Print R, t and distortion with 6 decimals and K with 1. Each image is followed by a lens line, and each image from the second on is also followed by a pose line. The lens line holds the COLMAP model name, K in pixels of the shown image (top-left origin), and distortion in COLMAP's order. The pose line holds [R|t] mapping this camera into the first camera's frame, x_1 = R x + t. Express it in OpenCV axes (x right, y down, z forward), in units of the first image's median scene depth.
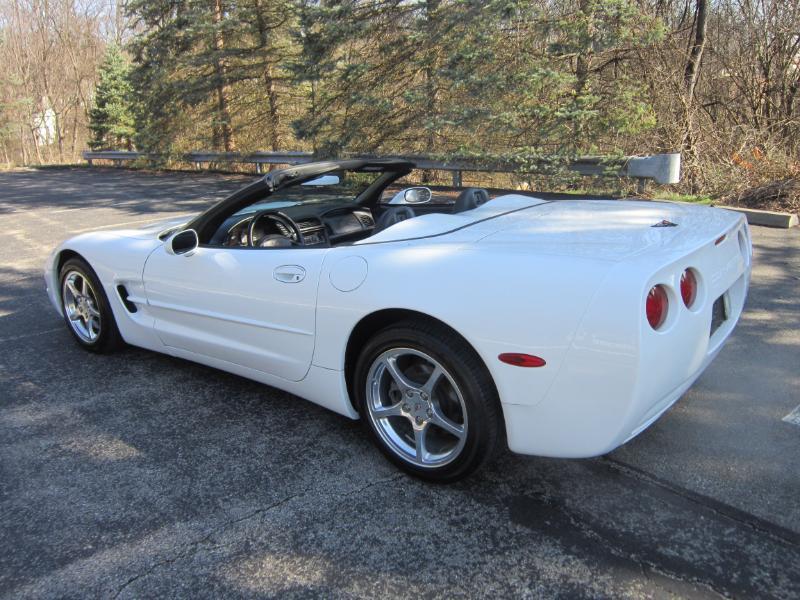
lens RADIAL K [[655.7, 0, 405.2], [0, 655.7, 298.5], [0, 0, 1]] dist [-0.033033, 0.005433]
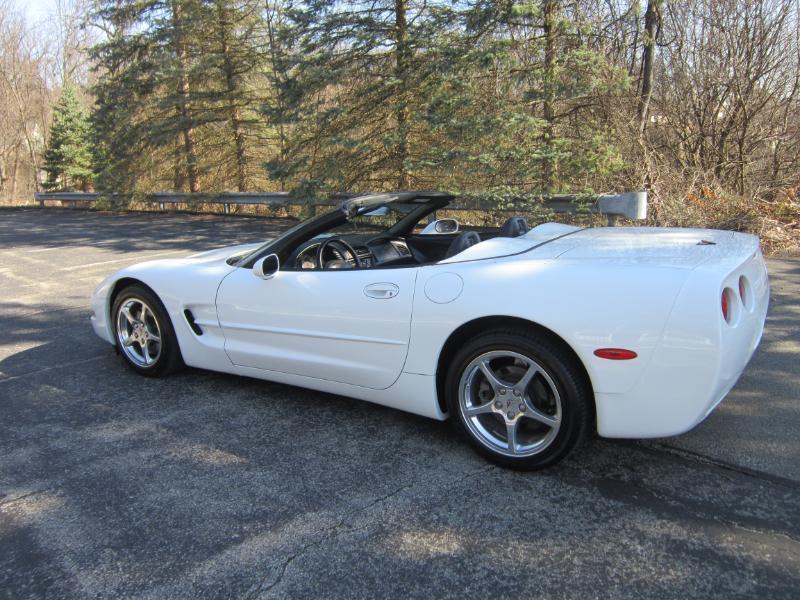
lens RADIAL K [[655.7, 0, 405.2], [0, 655.7, 298.5], [0, 0, 1]] dist [-0.033033, 0.005433]
pose [[0.996297, -0.014192, 0.084800, -0.173447], [0.019498, 0.997882, -0.062066, 0.034593], [-0.083739, 0.063490, 0.994463, -0.085025]]
